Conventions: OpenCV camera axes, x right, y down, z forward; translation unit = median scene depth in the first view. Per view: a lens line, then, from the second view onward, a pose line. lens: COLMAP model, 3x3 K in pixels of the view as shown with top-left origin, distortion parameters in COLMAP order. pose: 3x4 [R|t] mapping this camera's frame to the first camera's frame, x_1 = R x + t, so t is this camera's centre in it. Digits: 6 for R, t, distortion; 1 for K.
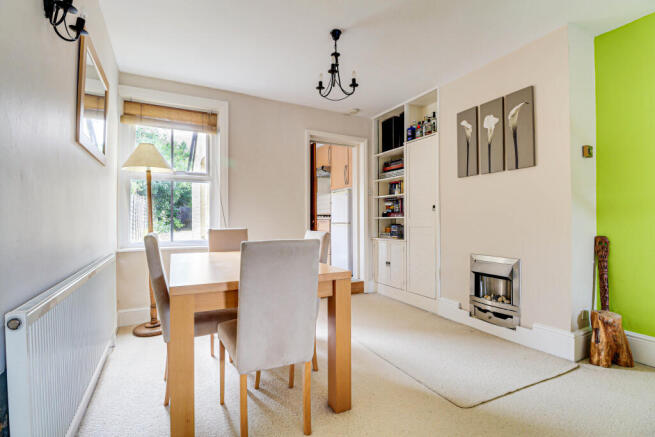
lens RADIAL K [[311.4, 0, 325.8], [0, 311.4, 212.9], [0, 0, 1]] dist [-0.001864, -0.000245]
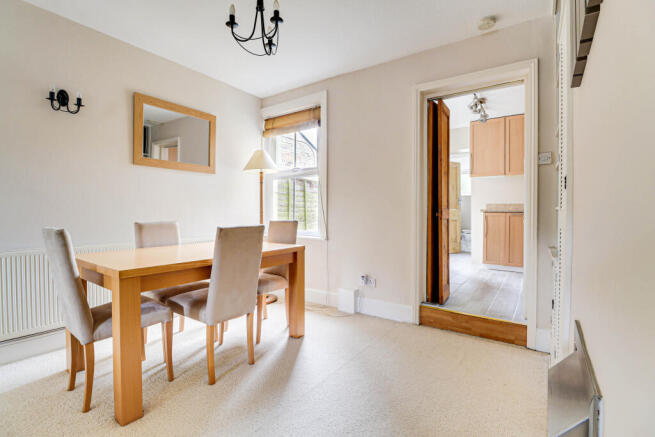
lens RADIAL K [[311.4, 0, 325.8], [0, 311.4, 212.9], [0, 0, 1]] dist [-0.001864, -0.000245]
pose [[0.457243, 0.004147, -0.889332, 0.599884], [0.014899, 0.999813, 0.012322, 0.014717], [0.889217, -0.018884, 0.457095, 0.602155]]
